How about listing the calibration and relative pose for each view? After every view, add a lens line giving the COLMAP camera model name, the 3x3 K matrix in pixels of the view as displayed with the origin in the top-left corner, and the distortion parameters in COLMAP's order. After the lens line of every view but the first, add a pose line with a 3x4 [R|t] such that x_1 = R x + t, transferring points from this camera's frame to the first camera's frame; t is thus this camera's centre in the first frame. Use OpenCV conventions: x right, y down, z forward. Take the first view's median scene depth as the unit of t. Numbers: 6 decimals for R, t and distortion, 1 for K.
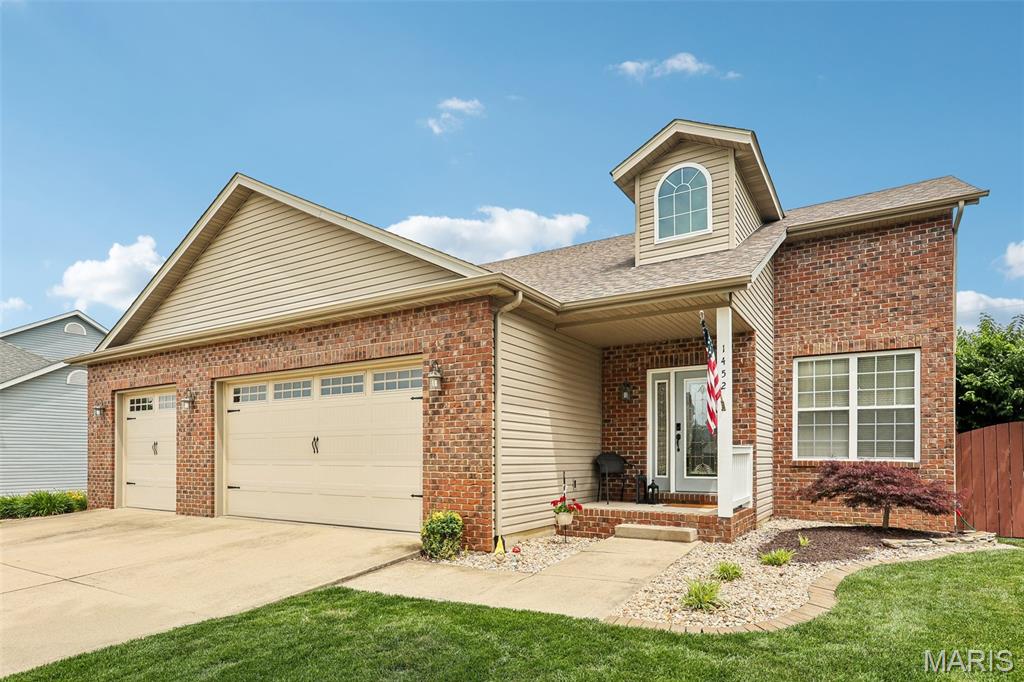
lens RADIAL K [[544.9, 0, 511.7], [0, 544.9, 337.3], [0, 0, 1]] dist [0.013035, 0.000392]
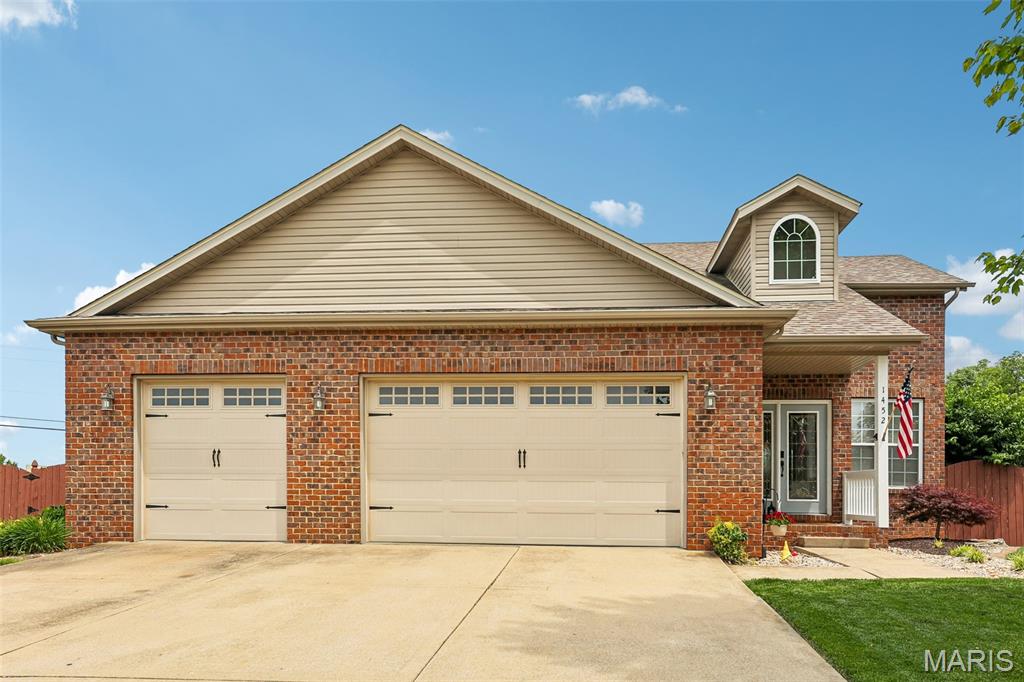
lens RADIAL K [[733.1, 0, 512.2], [0, 733.1, 345.7], [0, 0, 1]] dist [0.017880, 0.006066]
pose [[0.884668, 0.104354, 0.454392, -0.918118], [-0.105158, 0.994176, -0.023584, 0.040786], [-0.454207, -0.026919, 0.890489, -0.066882]]
